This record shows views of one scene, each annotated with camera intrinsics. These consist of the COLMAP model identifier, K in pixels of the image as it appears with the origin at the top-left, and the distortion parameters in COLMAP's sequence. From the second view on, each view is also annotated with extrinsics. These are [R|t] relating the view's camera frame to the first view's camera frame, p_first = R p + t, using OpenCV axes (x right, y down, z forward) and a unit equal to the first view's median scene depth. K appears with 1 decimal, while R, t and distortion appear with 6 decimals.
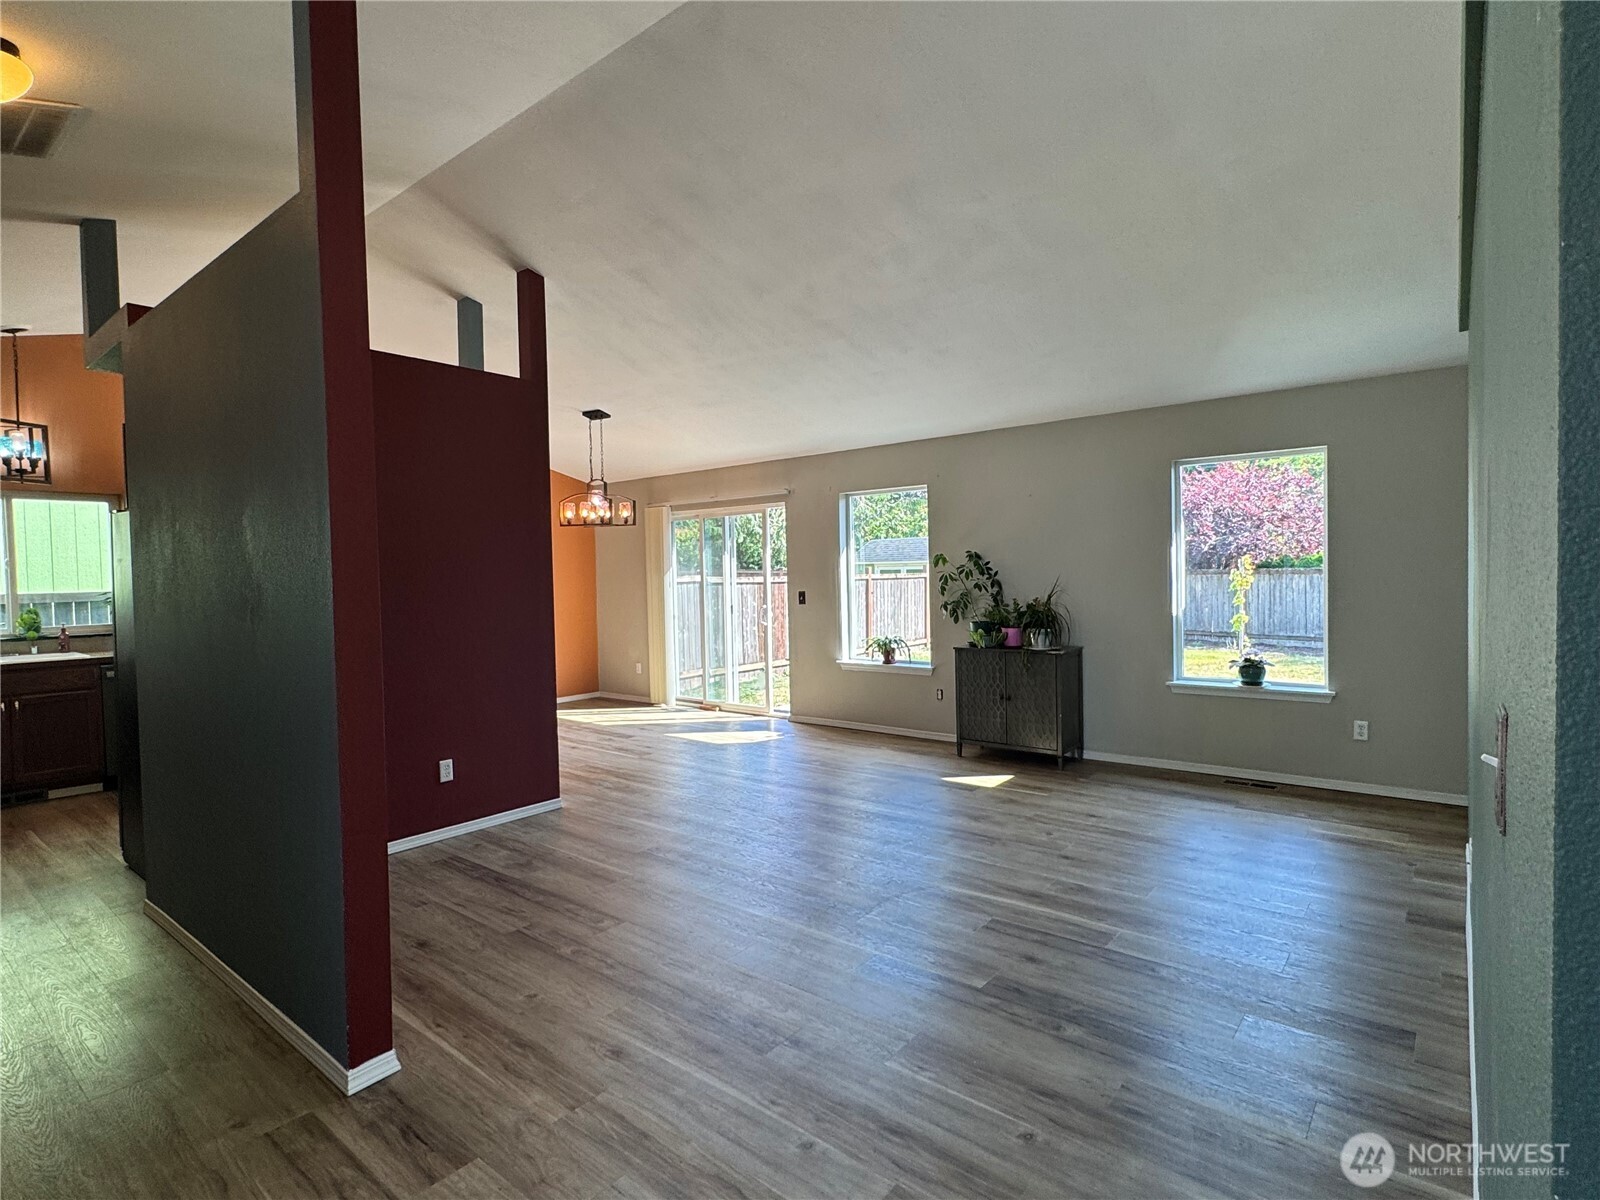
lens RADIAL K [[814.9, 0, 798.4], [0, 814.9, 597.0], [0, 0, 1]] dist [-0.000706, 0.000106]
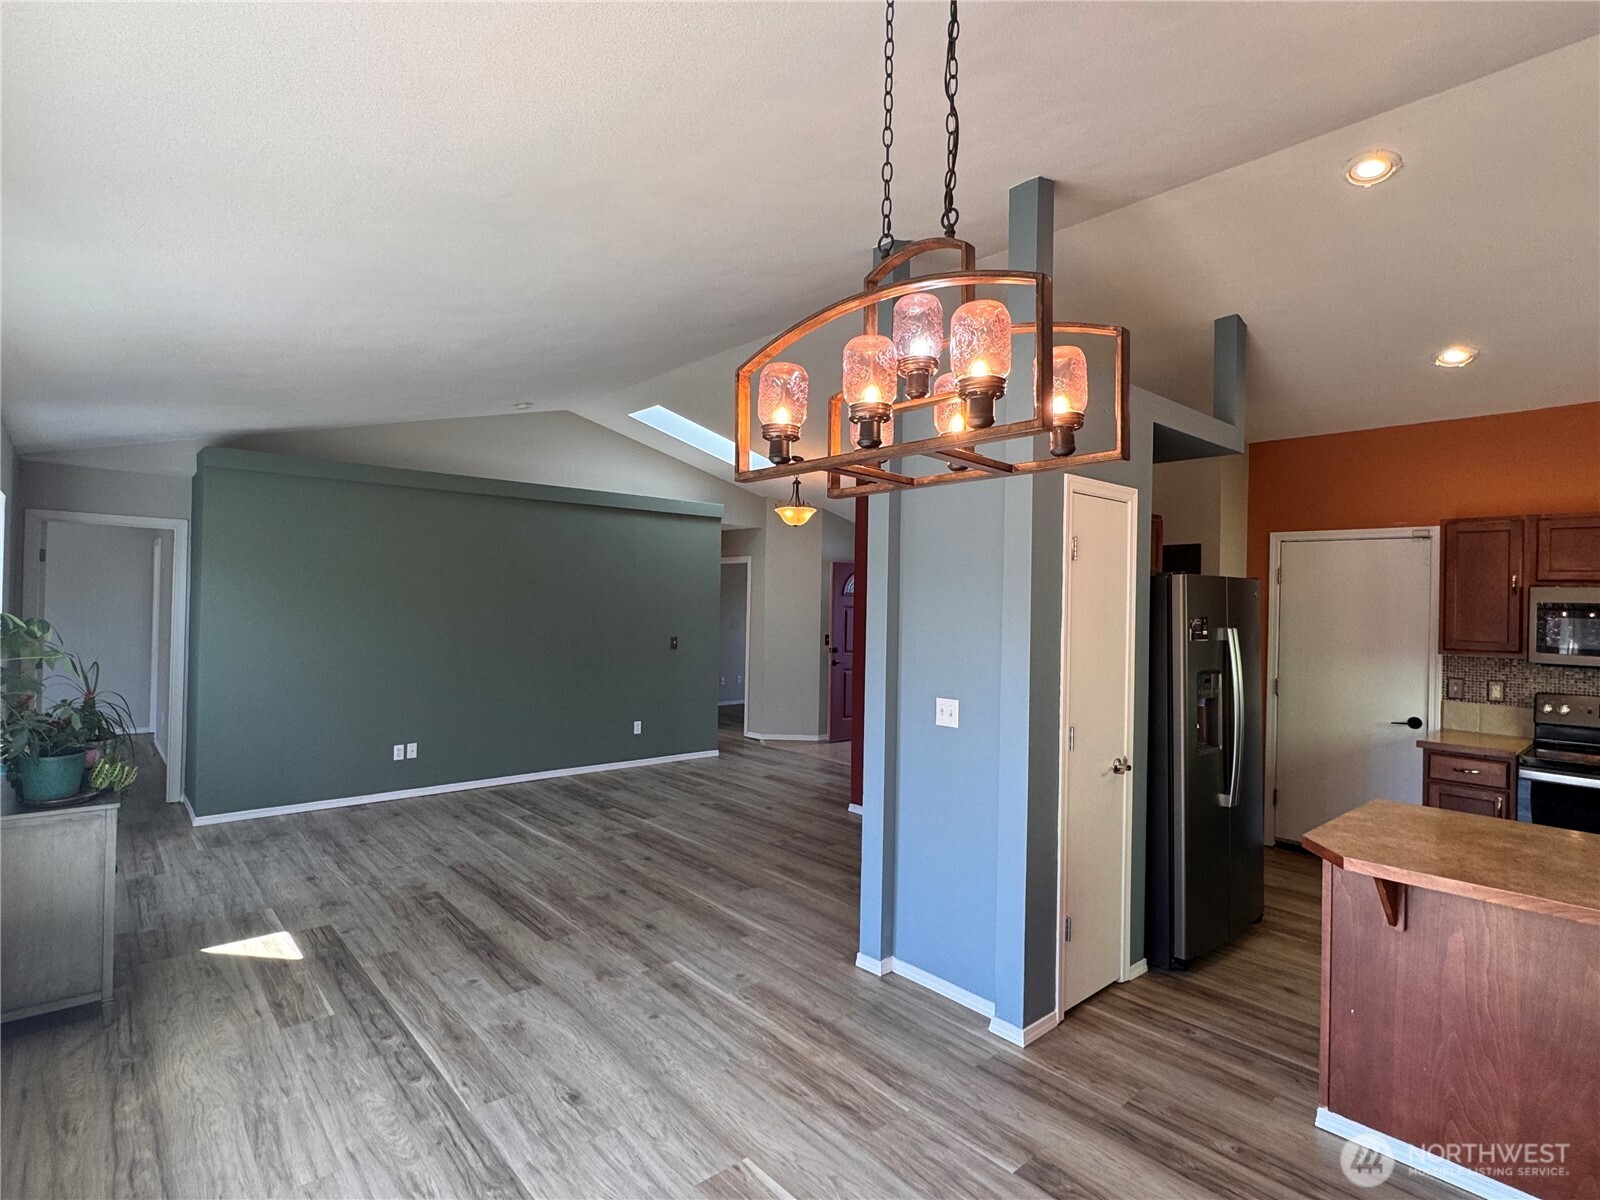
lens RADIAL K [[815.1, 0, 794.0], [0, 815.1, 595.8], [0, 0, 1]] dist [-0.002471, 0.000455]
pose [[-0.985824, 0.002311, 0.167765, -0.326336], [0.005551, 0.999807, 0.018848, -0.077984], [-0.167689, 0.019512, -0.985647, 1.569249]]
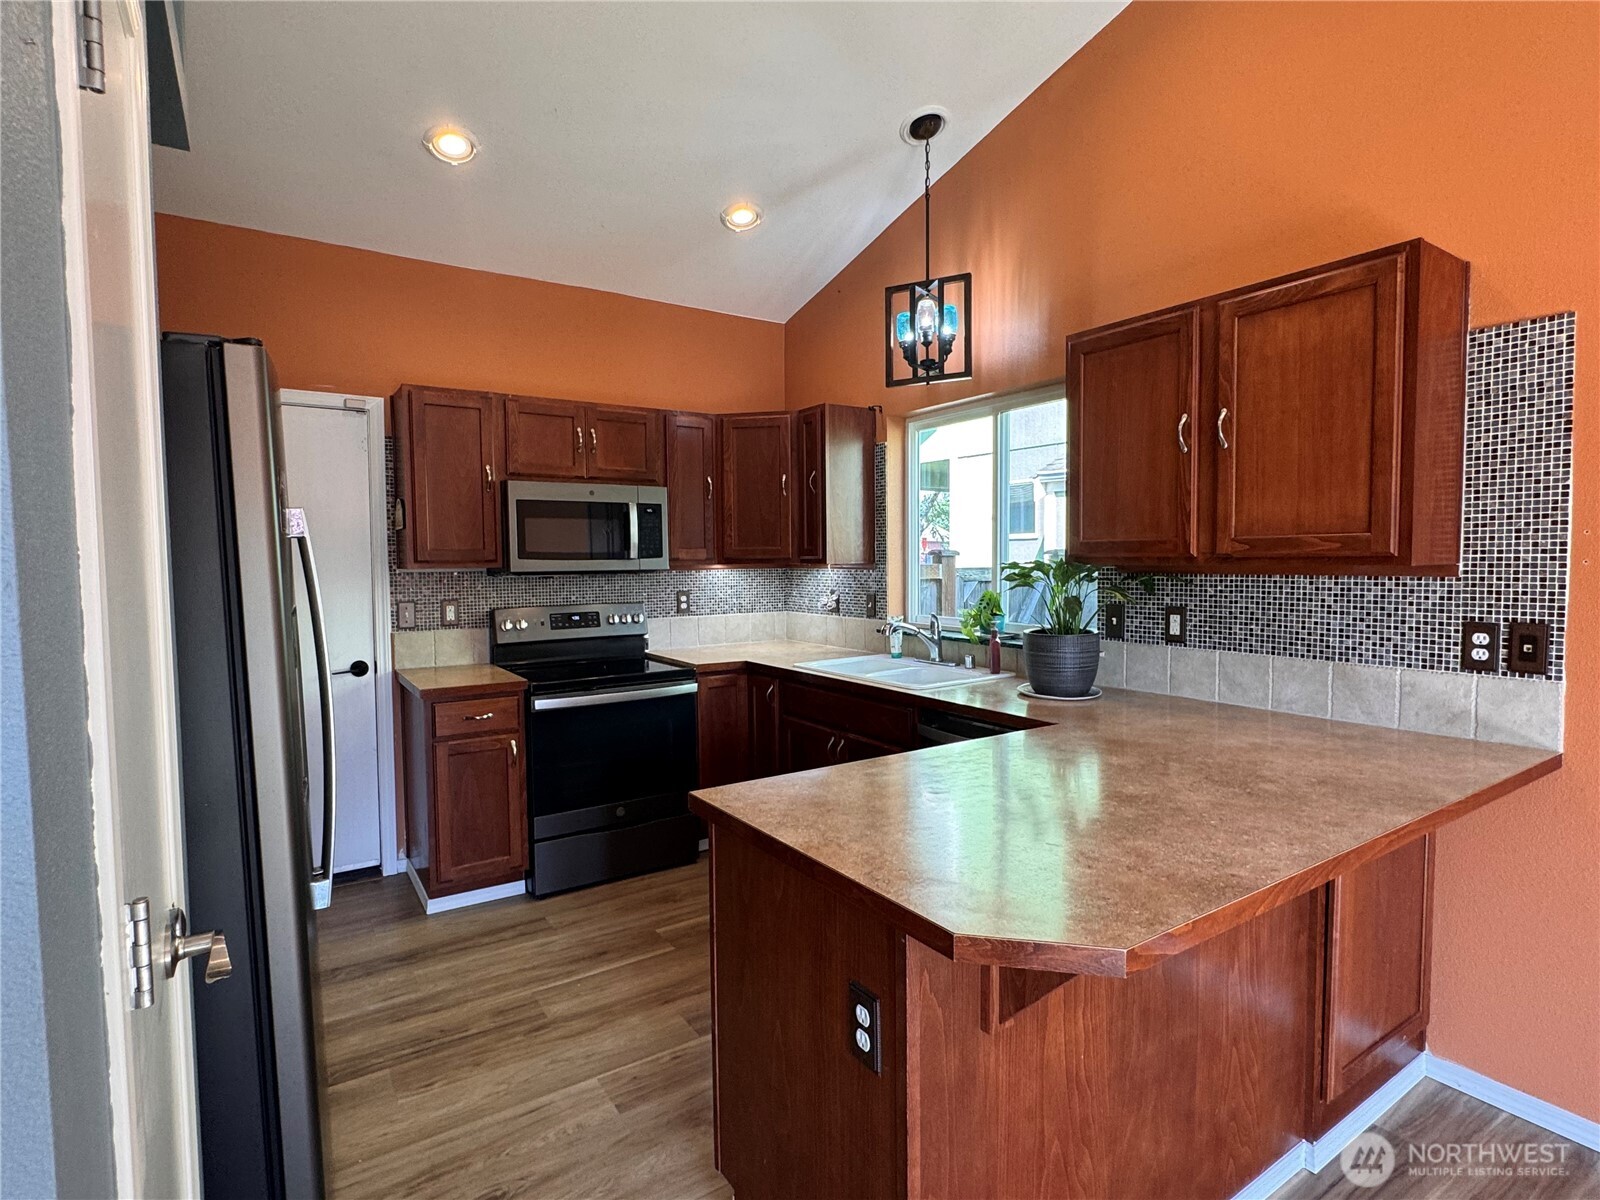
lens RADIAL K [[815.7, 0, 793.0], [0, 815.7, 600.6], [0, 0, 1]] dist [-0.000991, 0.000707]
pose [[-0.301244, 0.074729, -0.950614, -0.339552], [-0.011825, 0.996555, 0.082088, -0.028641], [0.953474, 0.035970, -0.299322, 1.093760]]
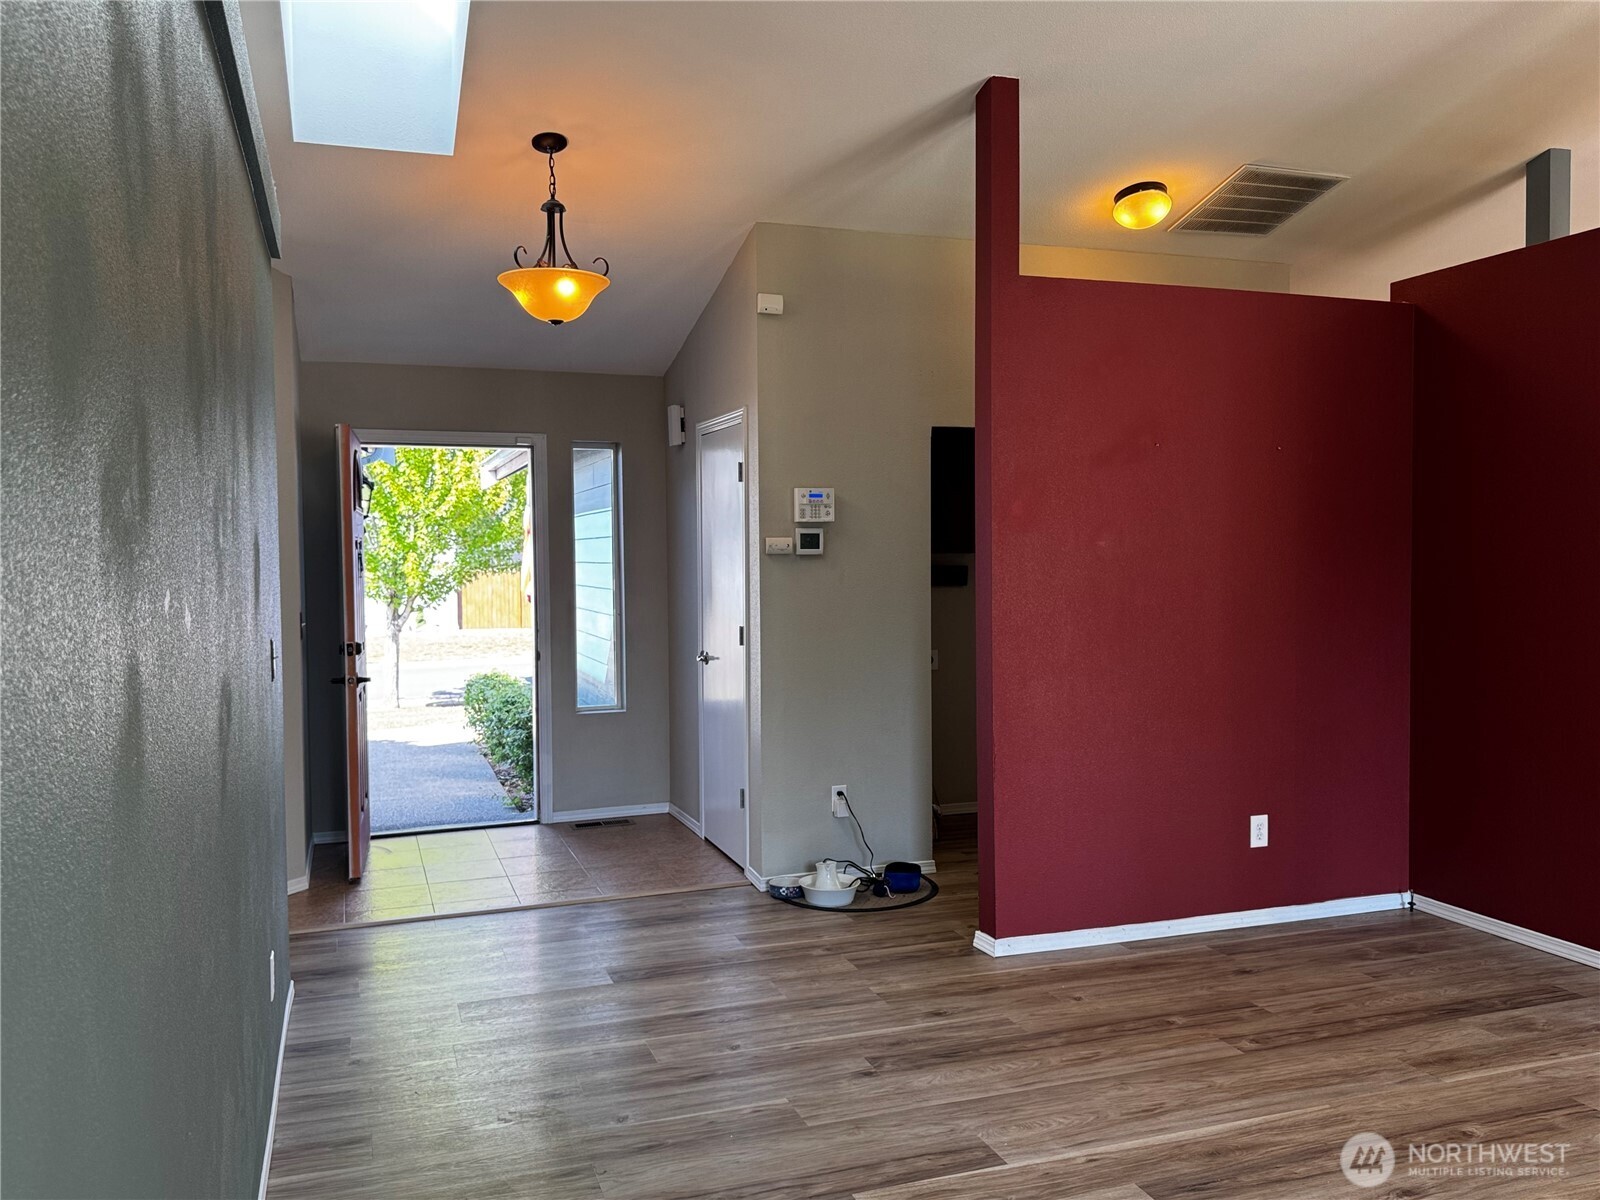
lens RADIAL K [[1257.7, 0, 805.8], [0, 1257.7, 604.1], [0, 0, 1]] dist [0.108108, -0.154356]
pose [[-0.516974, 0.059556, -0.853927, 0.562892], [-0.005005, 0.997349, 0.072589, -0.046974], [0.855986, 0.041801, -0.515306, 0.745684]]
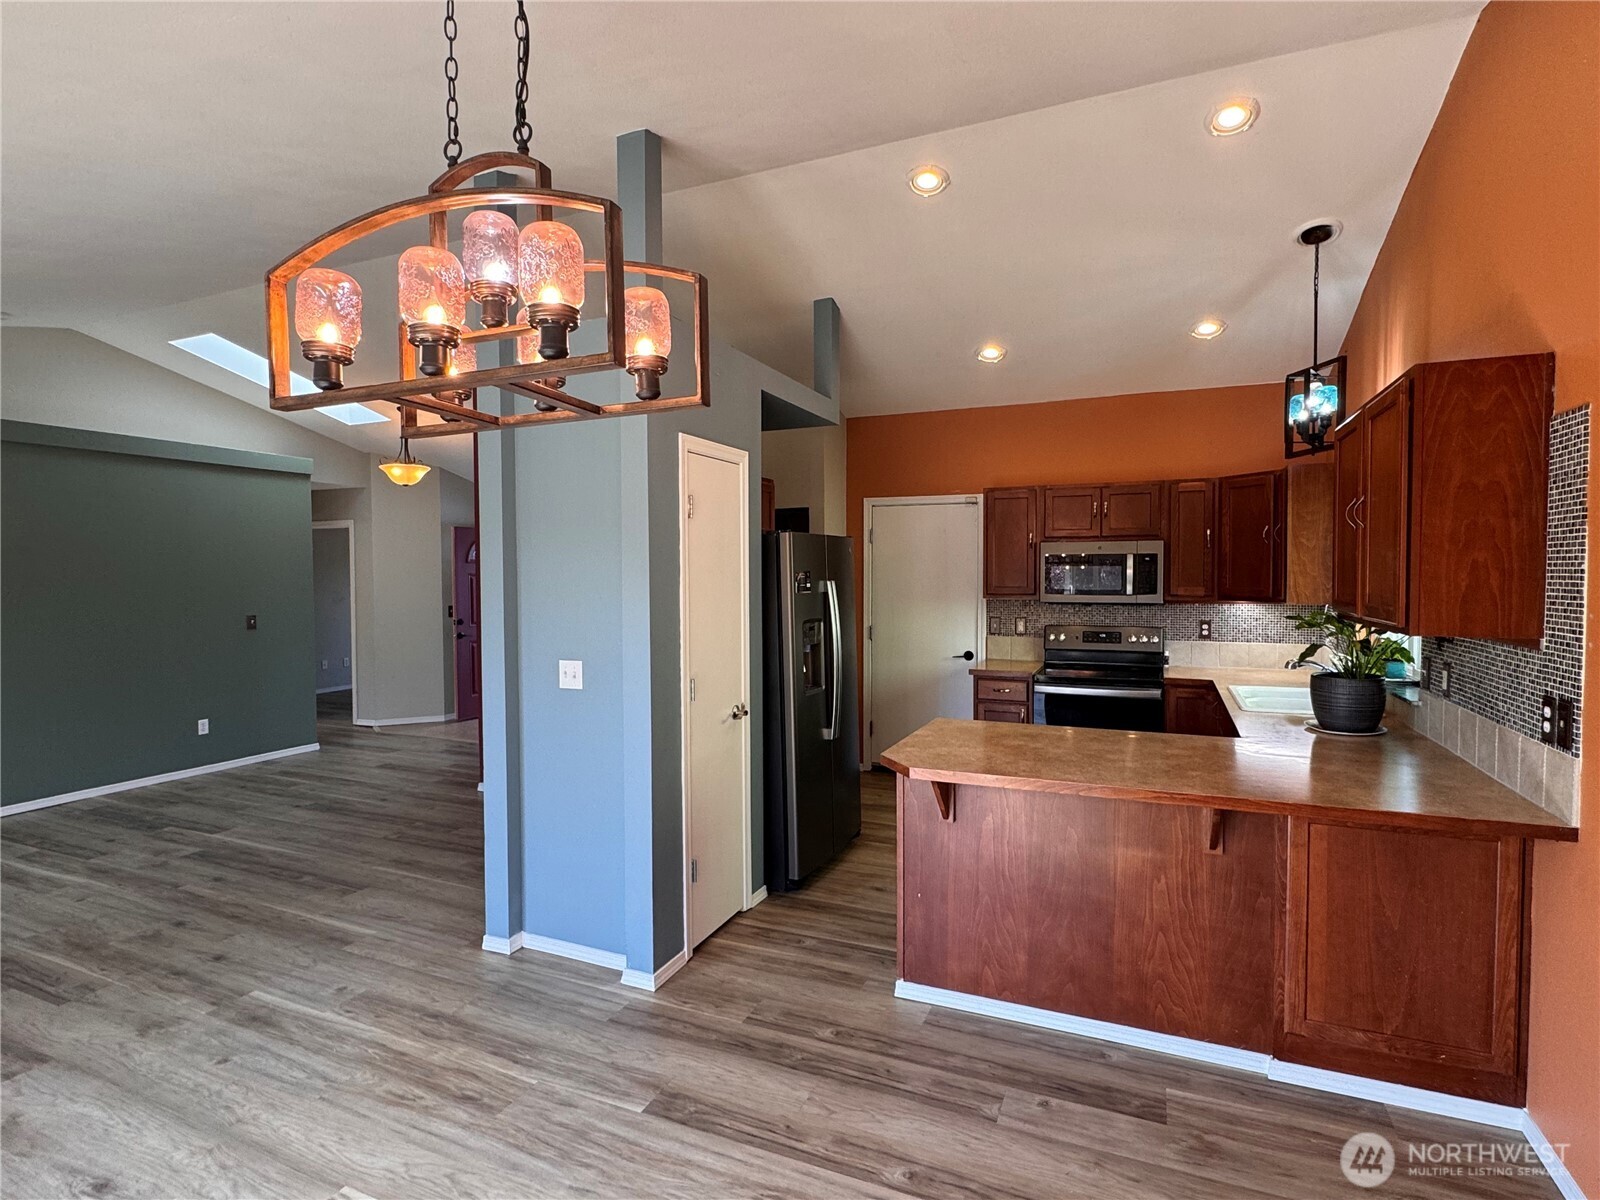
lens RADIAL K [[814.9, 0, 798.4], [0, 814.9, 597.0], [0, 0, 1]] dist [-0.000706, 0.000106]
pose [[-0.964161, 0.033111, -0.263242, -0.342605], [0.016667, 0.997781, 0.064459, -0.070549], [0.264793, 0.057762, -0.962574, 1.563992]]
